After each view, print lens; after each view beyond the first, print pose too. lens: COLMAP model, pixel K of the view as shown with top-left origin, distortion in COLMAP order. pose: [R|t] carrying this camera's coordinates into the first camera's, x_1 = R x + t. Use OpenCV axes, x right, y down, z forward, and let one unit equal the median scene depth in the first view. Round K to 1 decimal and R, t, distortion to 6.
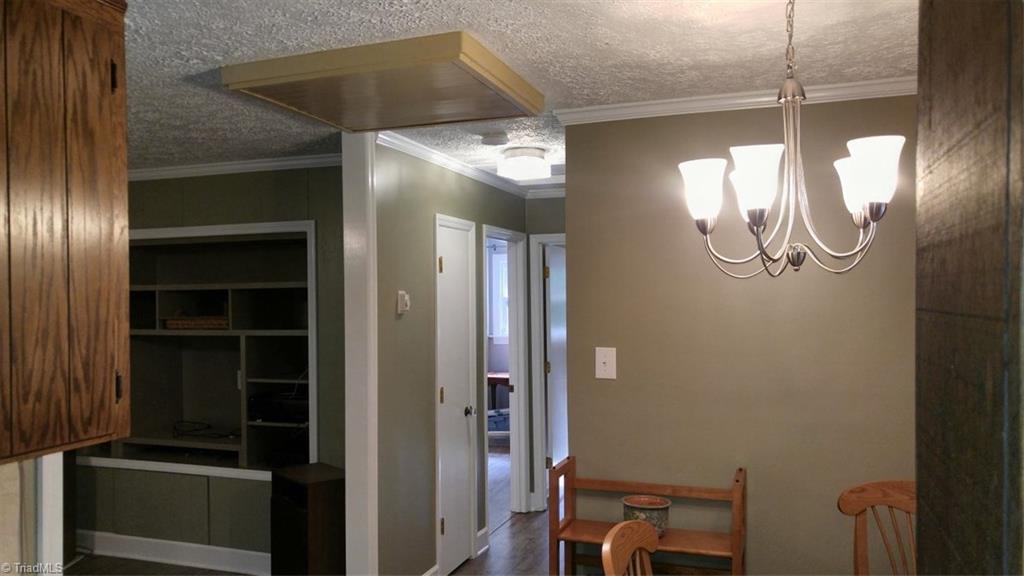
lens RADIAL K [[776.3, 0, 511.6], [0, 776.3, 295.2], [0, 0, 1]] dist [0.026610, 0.000290]
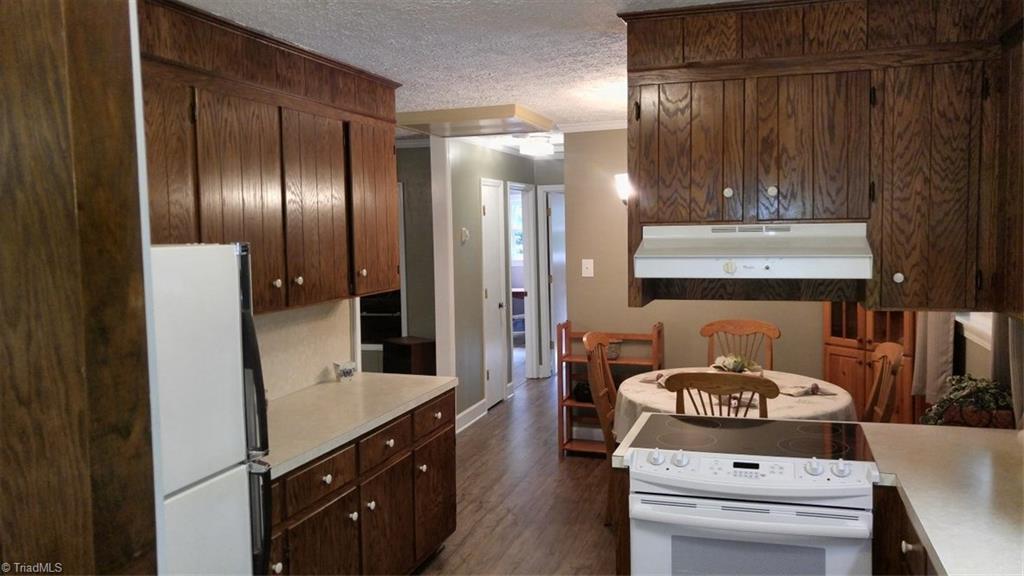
lens RADIAL K [[776.3, 0, 511.6], [0, 776.3, 284.2], [0, 0, 1]] dist [0.026610, 0.000290]
pose [[0.999928, -0.009613, 0.007225, -0.048546], [0.009061, 0.997297, 0.072919, -0.004788], [-0.007906, -0.072848, 0.997312, -0.564120]]
